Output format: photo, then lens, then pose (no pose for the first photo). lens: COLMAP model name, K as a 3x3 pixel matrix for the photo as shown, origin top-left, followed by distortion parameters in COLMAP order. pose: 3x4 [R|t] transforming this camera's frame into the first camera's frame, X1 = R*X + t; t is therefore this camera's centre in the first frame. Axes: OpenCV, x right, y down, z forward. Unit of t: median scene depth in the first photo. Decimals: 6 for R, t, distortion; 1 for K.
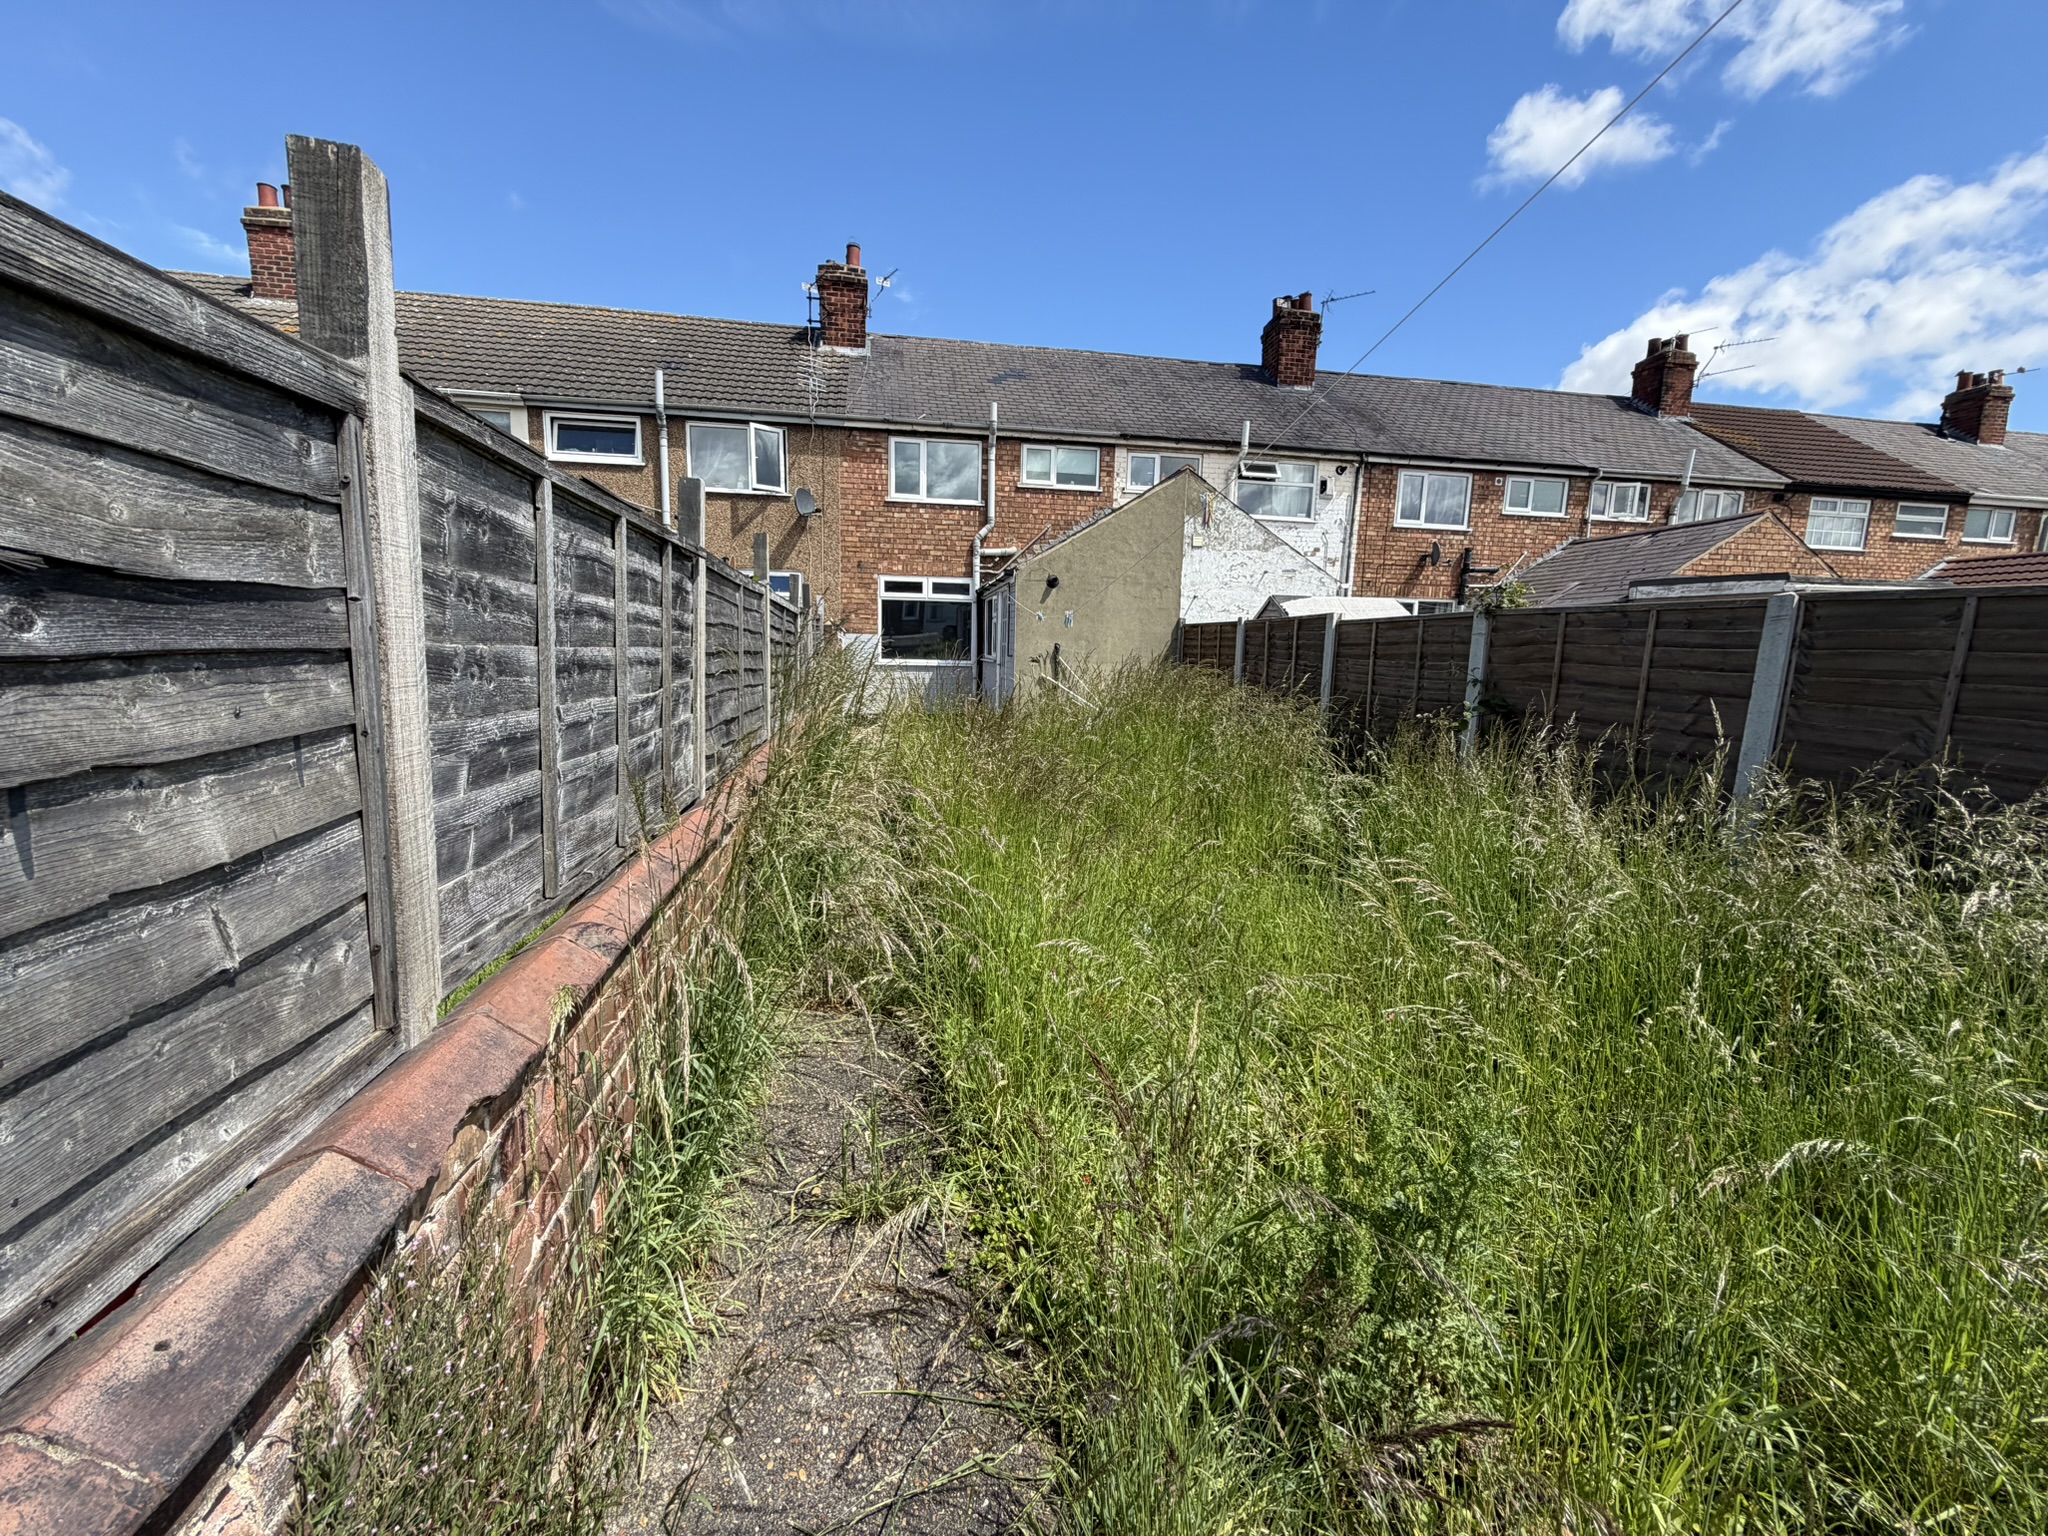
lens RADIAL K [[823.7, 0, 1021.4], [0, 823.7, 768.4], [0, 0, 1]] dist [-0.000462, 0.000002]
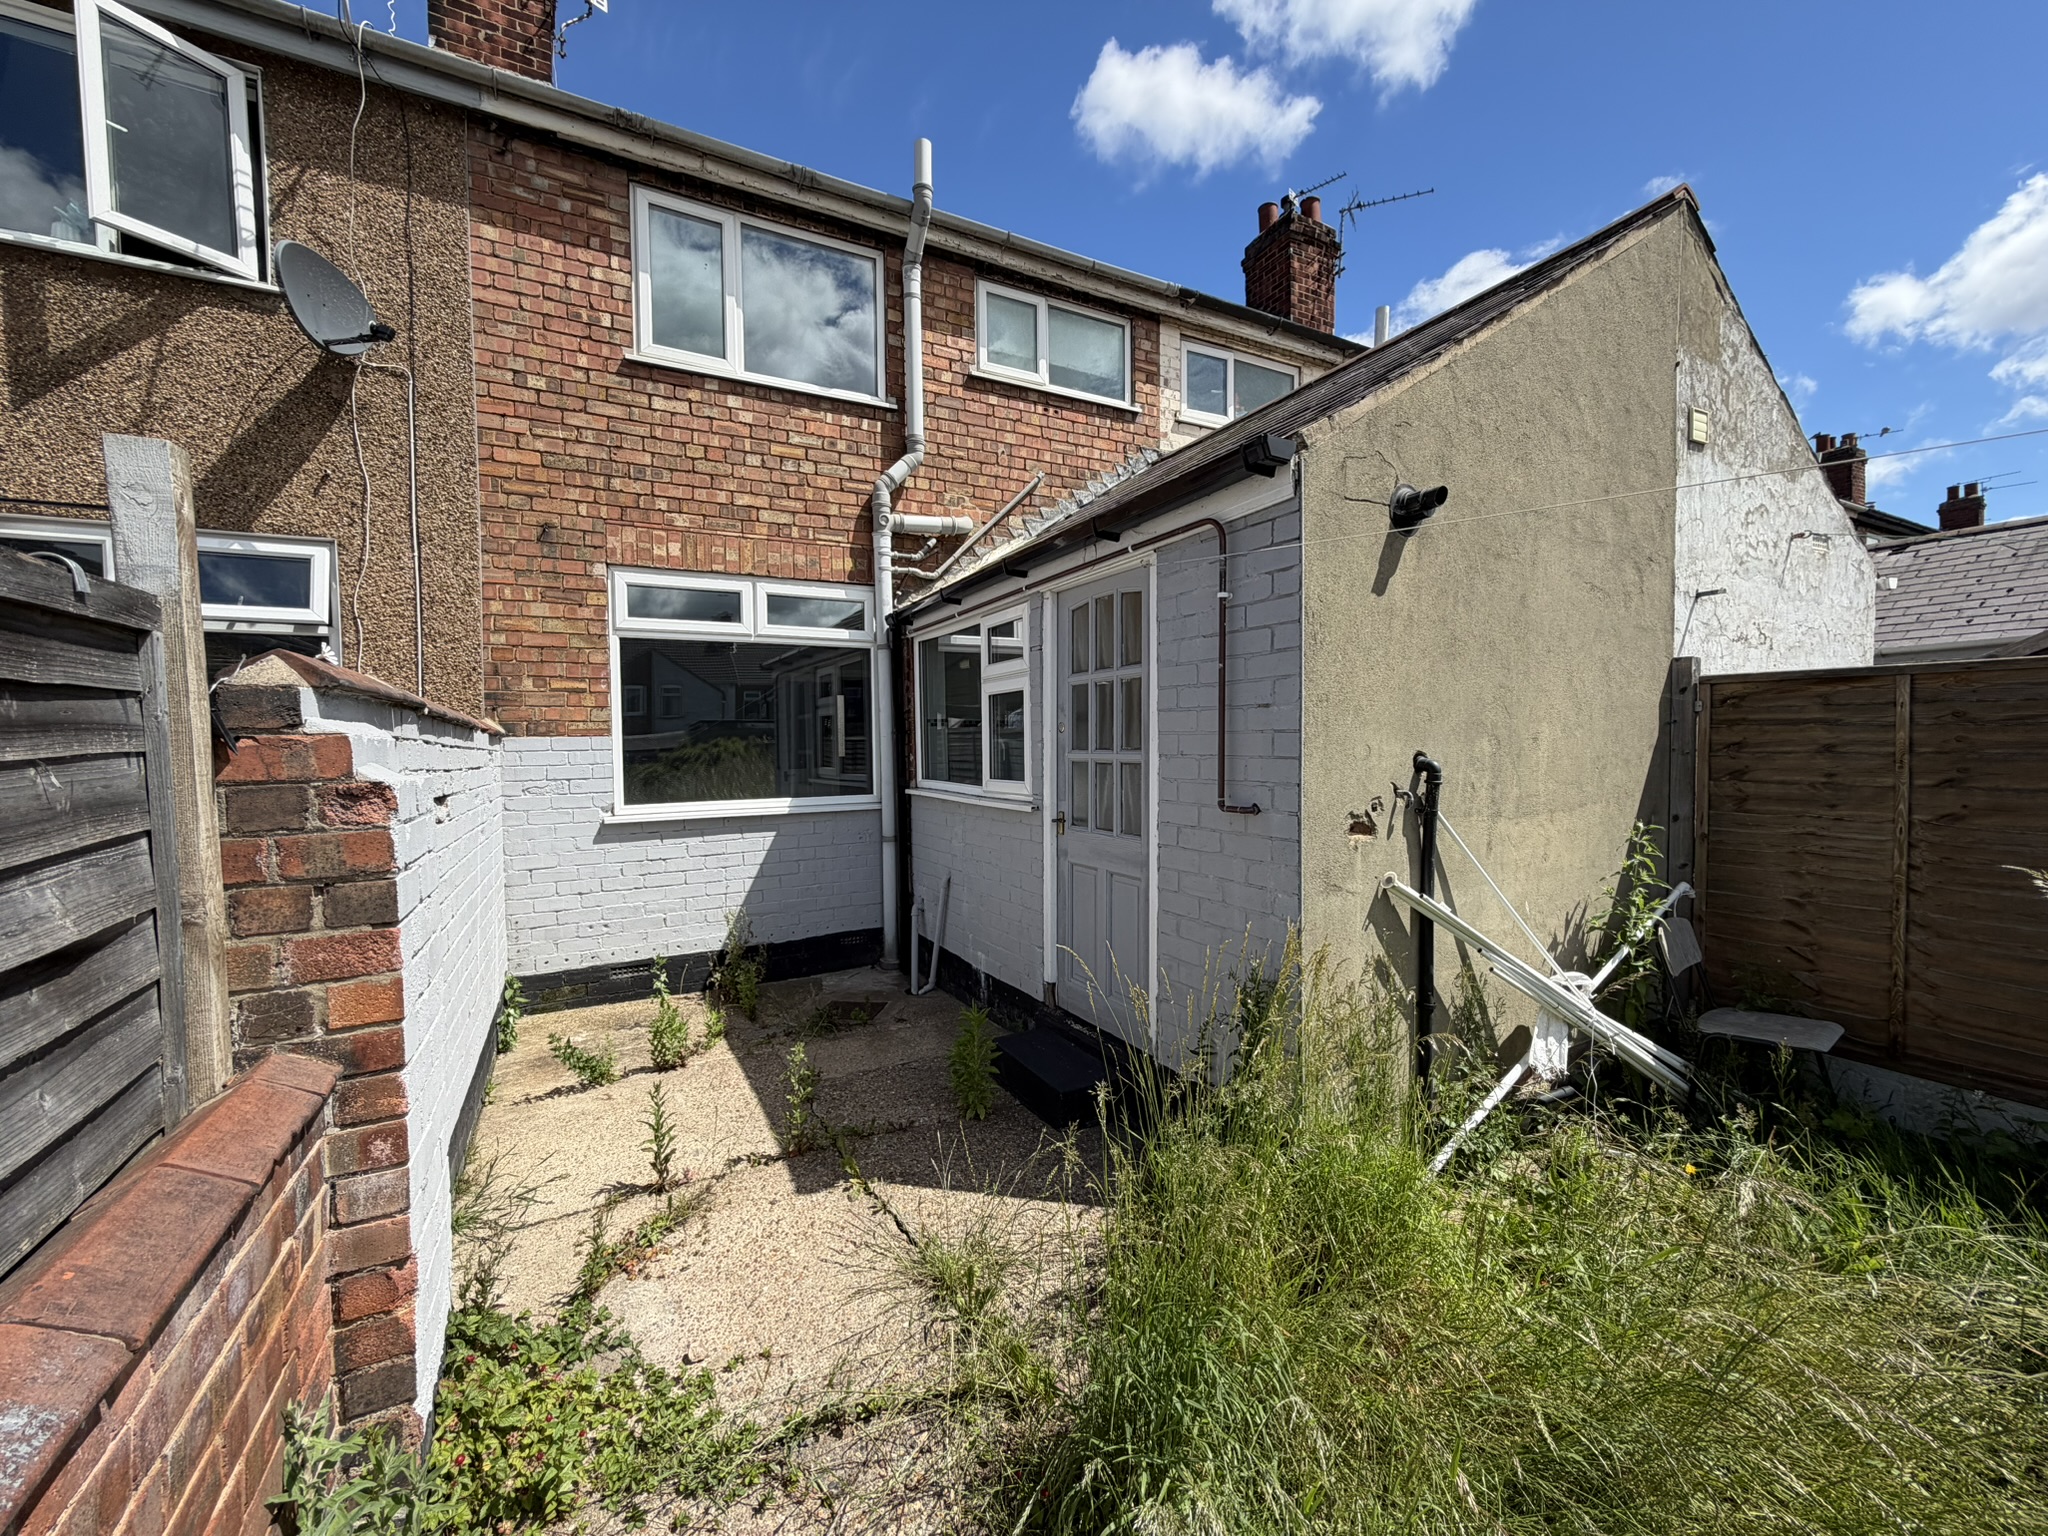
lens RADIAL K [[823.7, 0, 1028.6], [0, 823.7, 768.4], [0, 0, 1]] dist [-0.000462, 0.000002]
pose [[0.947007, -0.045801, 0.317930, -0.118717], [0.079322, 0.992473, -0.093298, -0.102908], [-0.311264, 0.113572, 0.943513, 0.619511]]
